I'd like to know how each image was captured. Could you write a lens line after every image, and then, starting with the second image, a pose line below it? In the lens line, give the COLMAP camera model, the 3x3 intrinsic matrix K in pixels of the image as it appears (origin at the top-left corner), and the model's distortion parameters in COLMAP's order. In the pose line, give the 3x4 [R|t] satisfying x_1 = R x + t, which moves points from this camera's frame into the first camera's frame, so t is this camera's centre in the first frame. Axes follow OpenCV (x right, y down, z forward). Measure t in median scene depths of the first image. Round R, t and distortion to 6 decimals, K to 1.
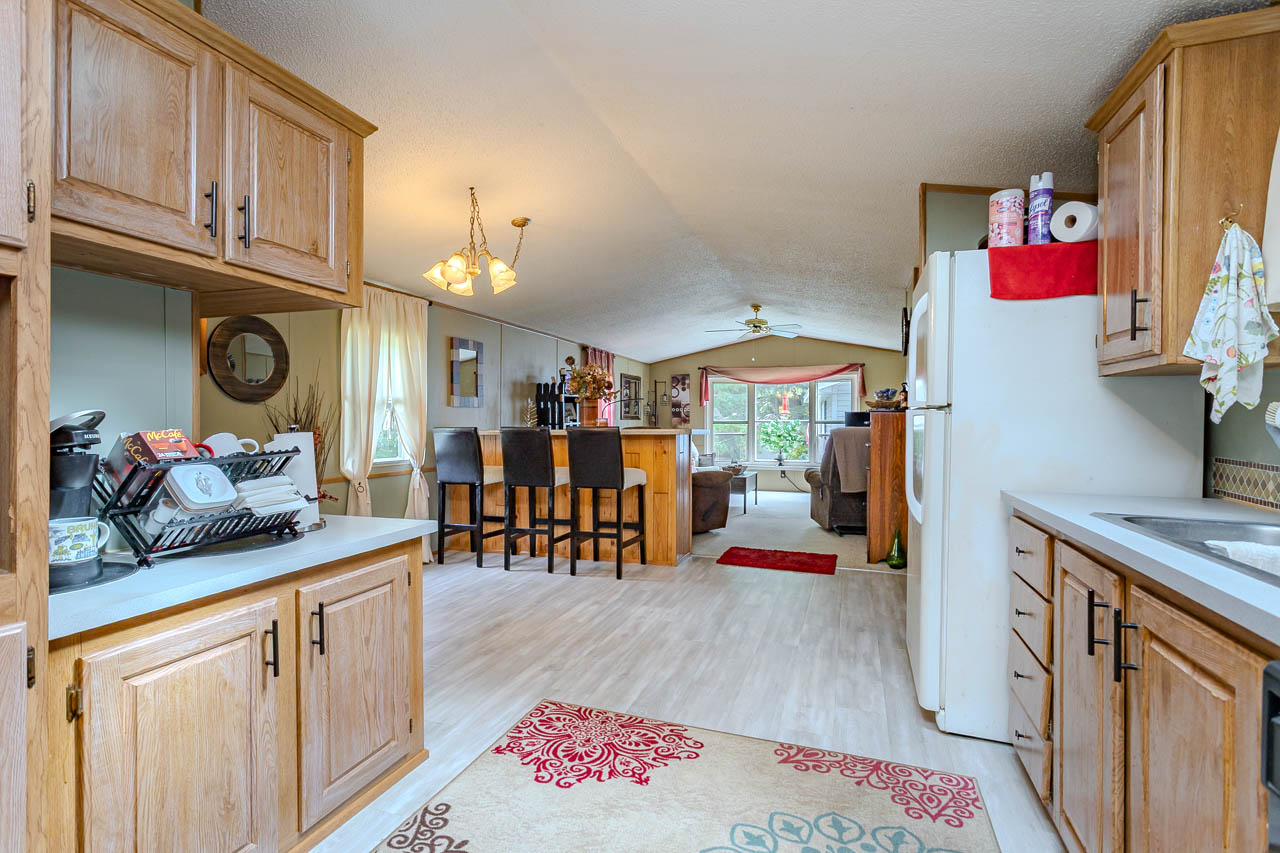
lens RADIAL K [[605.7, 0, 647.7], [0, 605.7, 420.1], [0, 0, 1]] dist [-0.001469, 0.001503]
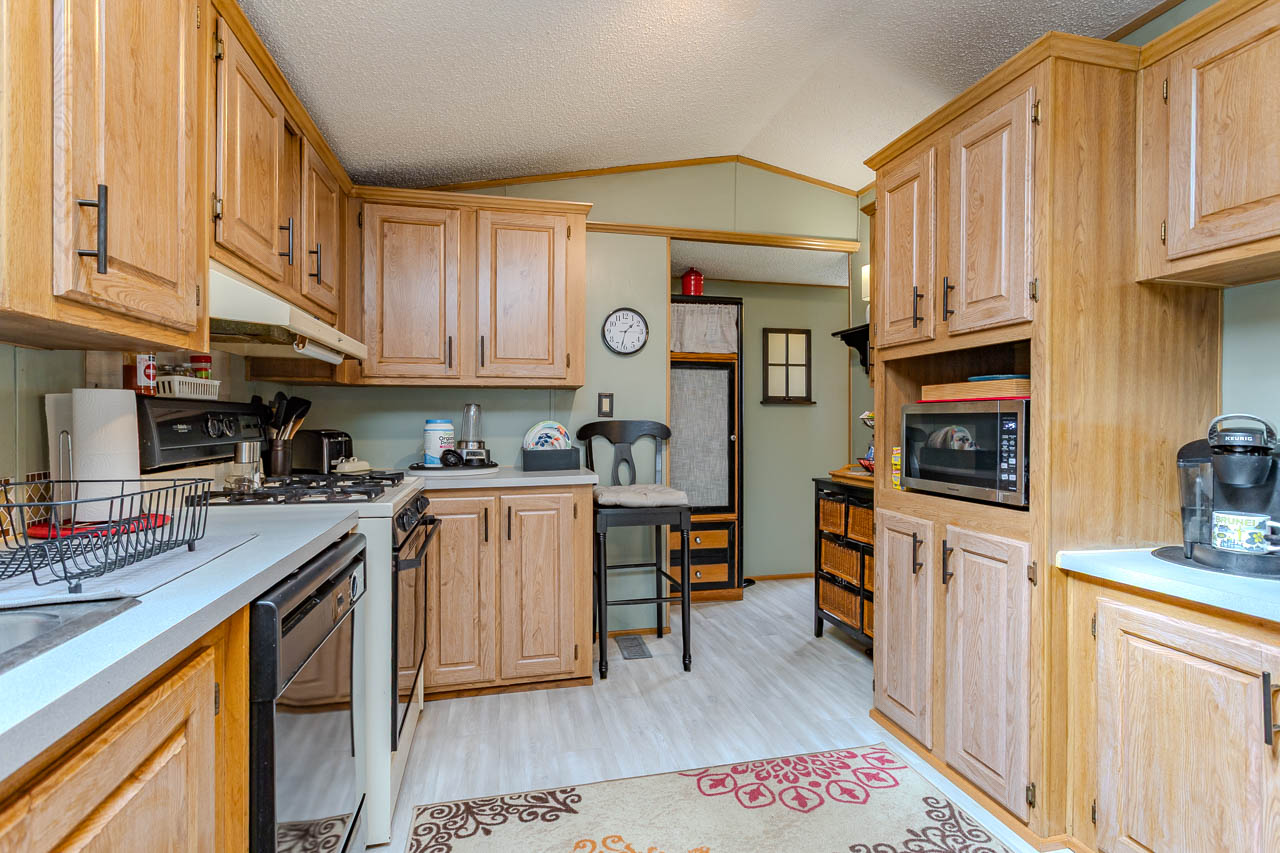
lens RADIAL K [[605.7, 0, 646.9], [0, 605.7, 422.4], [0, 0, 1]] dist [-0.001469, 0.001503]
pose [[-0.846524, -0.003229, -0.532341, 0.185292], [-0.003596, 0.999993, -0.000348, 0.000598], [0.532338, 0.001620, -0.846530, 0.451528]]
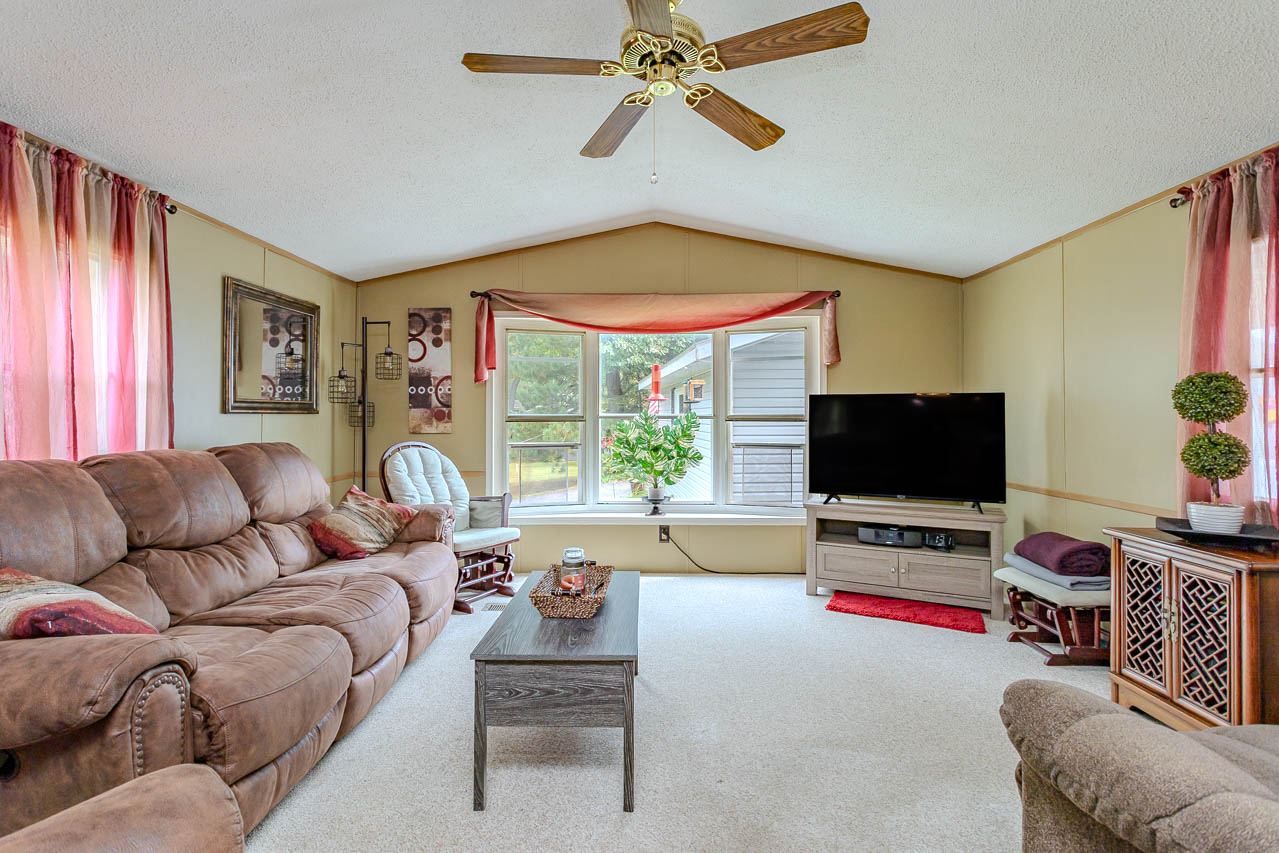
lens RADIAL K [[605.3, 0, 640.9], [0, 605.3, 408.2], [0, 0, 1]] dist [-0.001469, 0.001503]
pose [[0.949927, 0.001444, 0.312467, 0.178864], [0.000685, 0.999977, -0.006702, -0.003909], [-0.312470, 0.006580, 0.949905, 1.558376]]
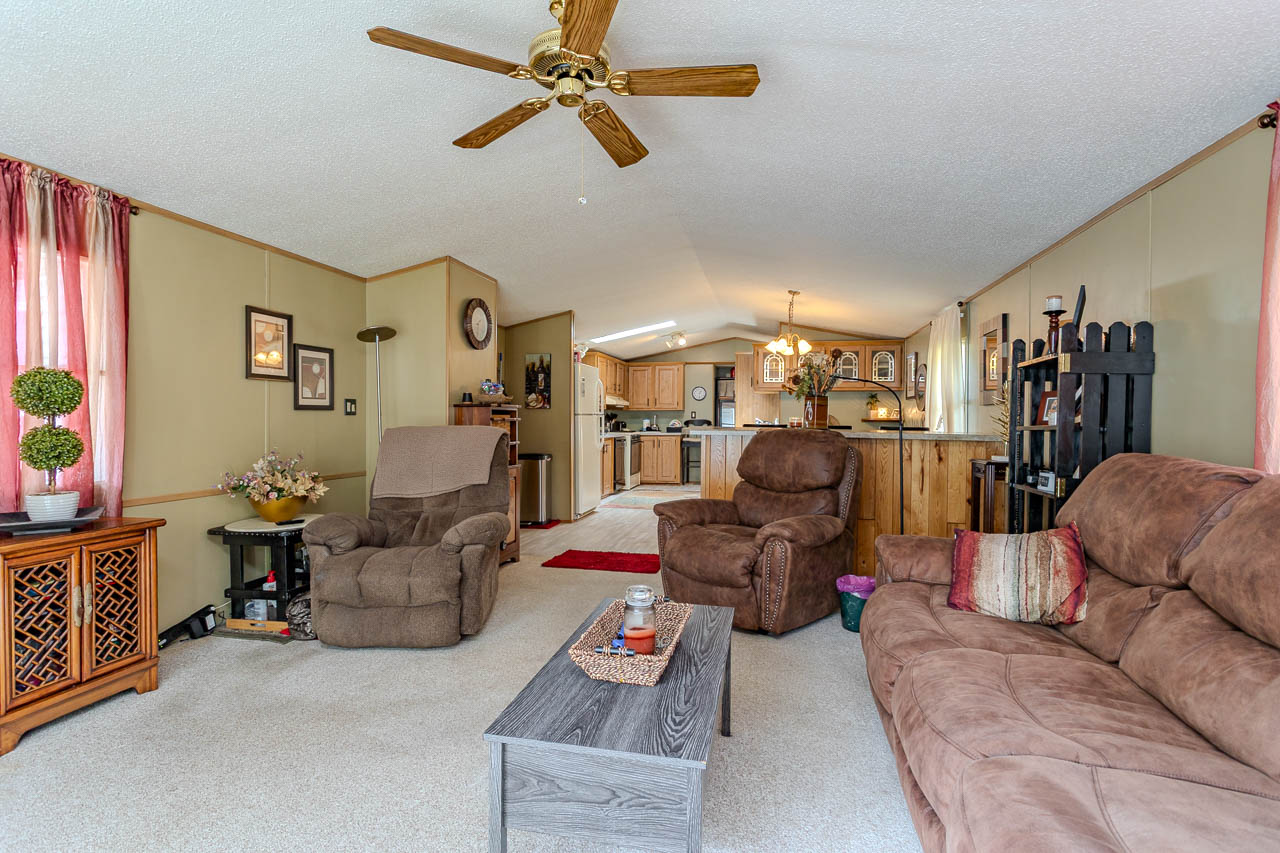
lens RADIAL K [[605.7, 0, 640.4], [0, 605.7, 426.7], [0, 0, 1]] dist [-0.001469, 0.001503]
pose [[-0.994705, -0.009269, -0.102357, 0.323777], [-0.010442, 0.999886, 0.010930, 0.002940], [0.102244, 0.011941, -0.994688, 2.442955]]
